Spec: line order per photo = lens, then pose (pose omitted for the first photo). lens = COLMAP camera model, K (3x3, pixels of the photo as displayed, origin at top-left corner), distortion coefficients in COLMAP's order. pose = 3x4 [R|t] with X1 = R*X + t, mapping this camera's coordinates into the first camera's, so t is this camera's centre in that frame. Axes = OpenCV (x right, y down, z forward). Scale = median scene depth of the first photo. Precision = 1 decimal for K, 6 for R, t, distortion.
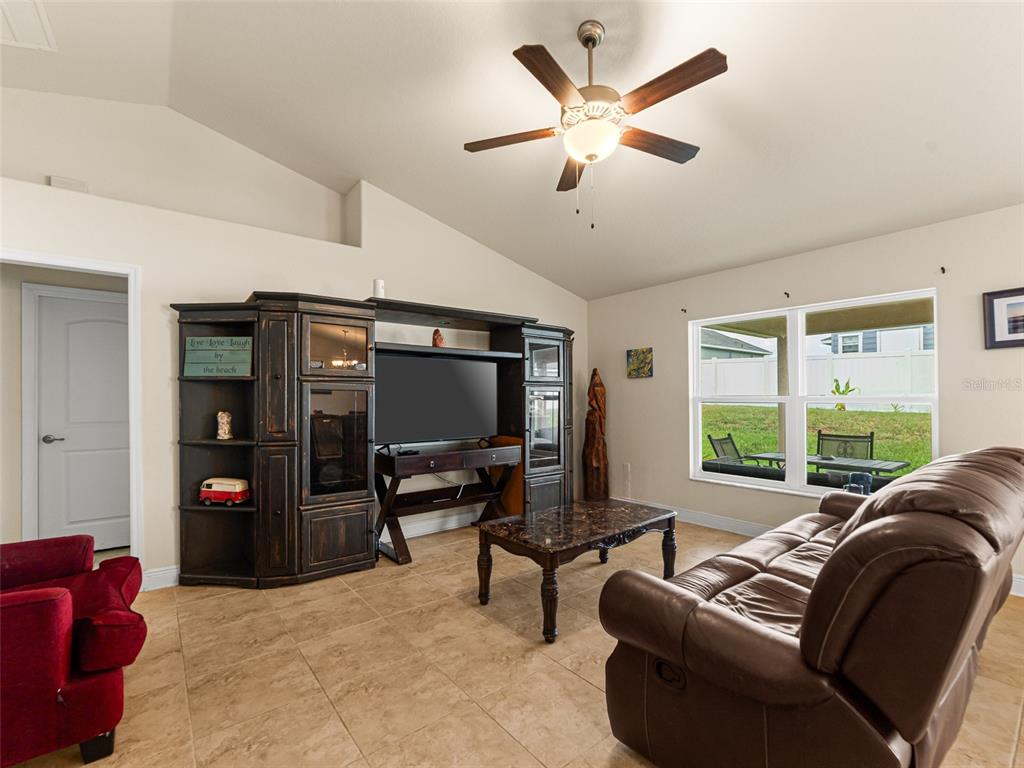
lens RADIAL K [[445.7, 0, 503.4], [0, 445.7, 390.6], [0, 0, 1]] dist [0.000371, -0.000161]
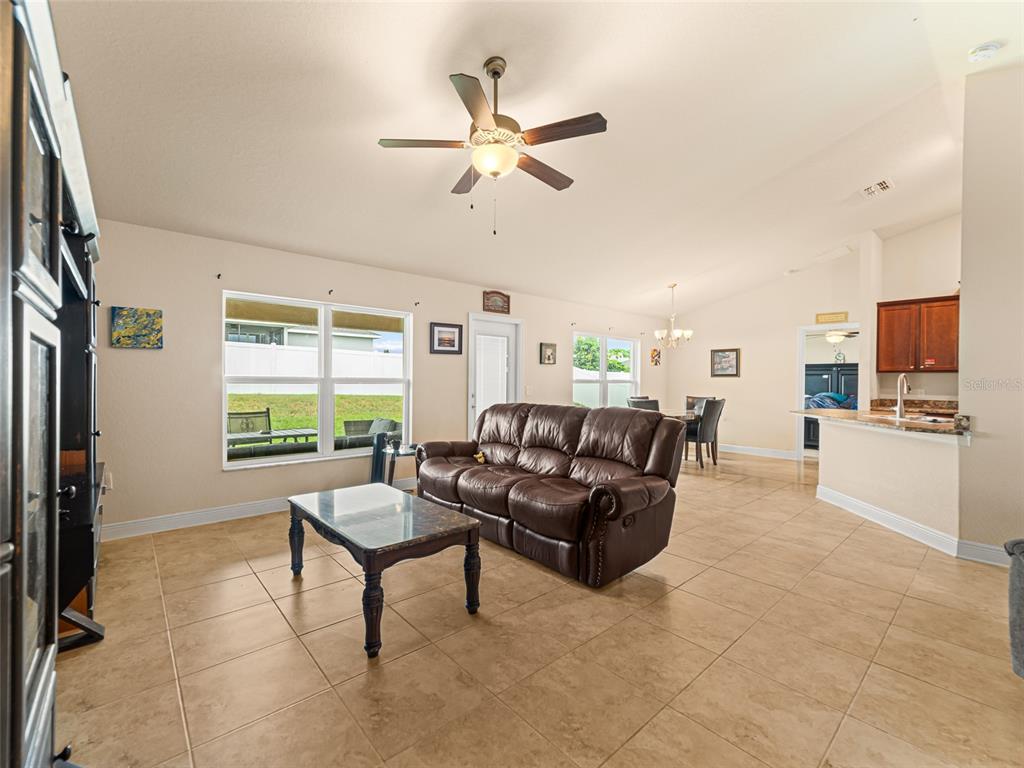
lens RADIAL K [[445.7, 0, 503.1], [0, 445.7, 387.4], [0, 0, 1]] dist [0.000371, -0.000161]
pose [[-0.033322, -0.010648, 0.999388, -0.459534], [-0.022366, 0.999701, 0.009906, 0.012407], [-0.999194, -0.022023, -0.033551, 0.482235]]
